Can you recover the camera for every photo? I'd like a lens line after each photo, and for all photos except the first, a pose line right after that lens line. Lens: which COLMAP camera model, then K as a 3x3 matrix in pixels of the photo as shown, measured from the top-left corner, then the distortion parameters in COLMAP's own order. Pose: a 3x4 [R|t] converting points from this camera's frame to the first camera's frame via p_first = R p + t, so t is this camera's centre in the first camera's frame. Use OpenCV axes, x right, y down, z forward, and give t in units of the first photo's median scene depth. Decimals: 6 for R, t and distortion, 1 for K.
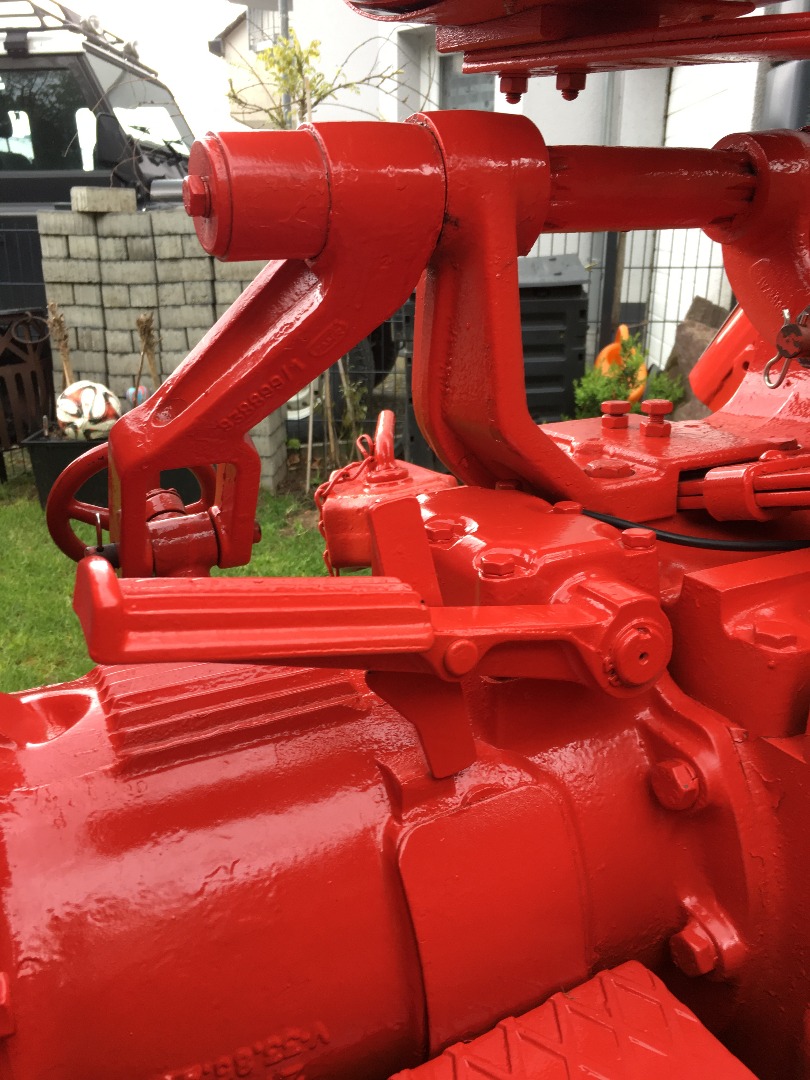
lens RADIAL K [[916.8, 0, 405.0], [0, 916.8, 540.0], [0, 0, 1]] dist [0.048865, -0.056894]
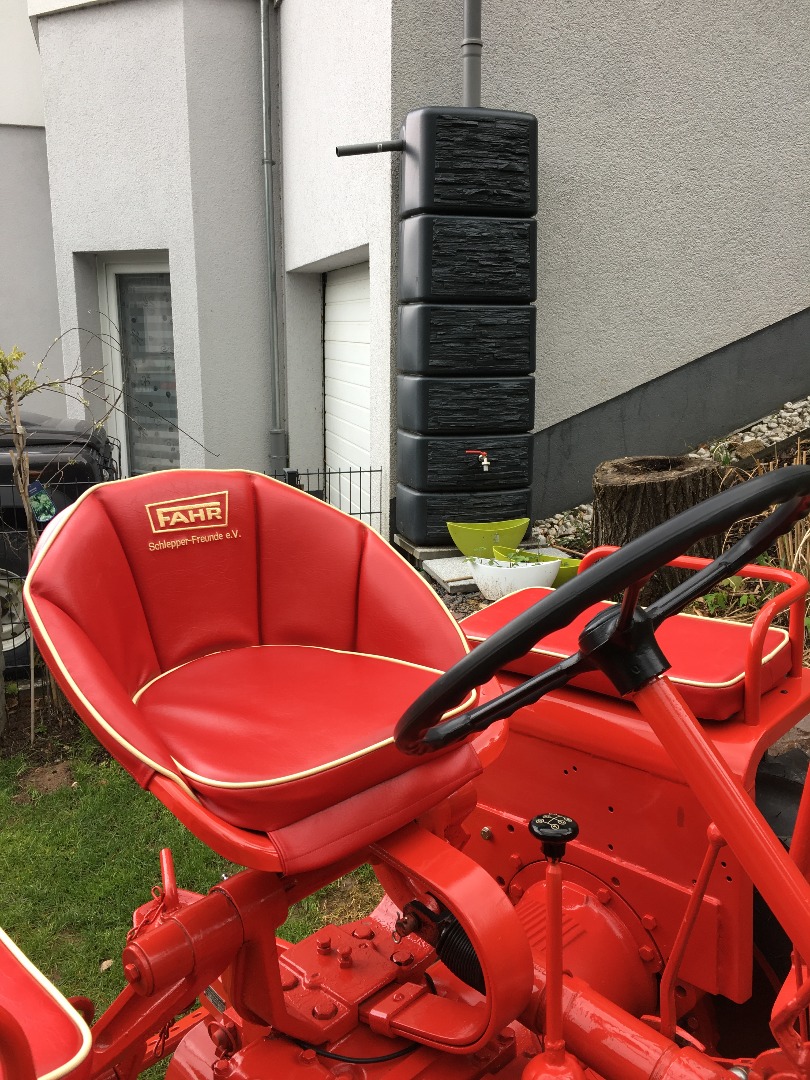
lens RADIAL K [[916.8, 0, 405.0], [0, 916.8, 540.0], [0, 0, 1]] dist [0.048865, -0.056894]
pose [[0.943079, -0.068407, 0.325456, -0.031654], [0.105142, 0.989750, -0.096639, -0.134253], [-0.315509, 0.125357, 0.940606, -0.171118]]
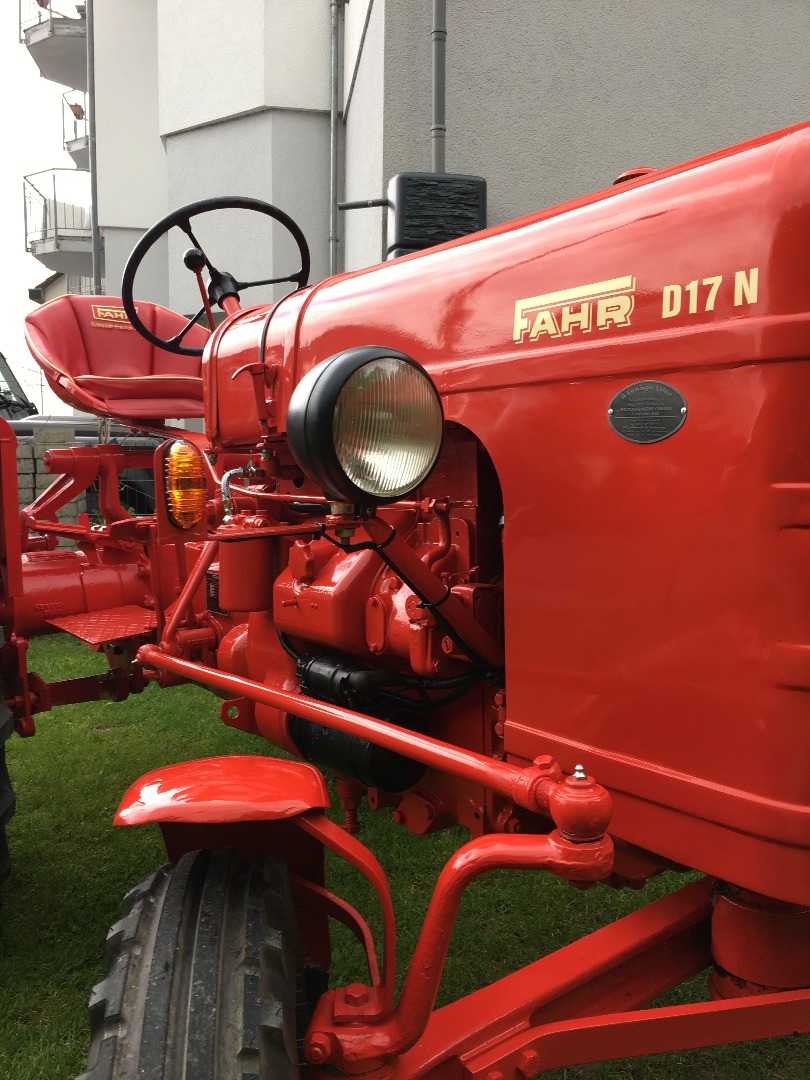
lens RADIAL K [[915.0, 0, 405.0], [0, 915.0, 540.0], [0, 0, 1]] dist [0.053523, 0.002064]
pose [[0.981183, -0.006445, 0.192973, 0.087769], [0.049854, 0.974009, -0.220953, 0.153200], [-0.186533, 0.226416, 0.956003, -0.498813]]
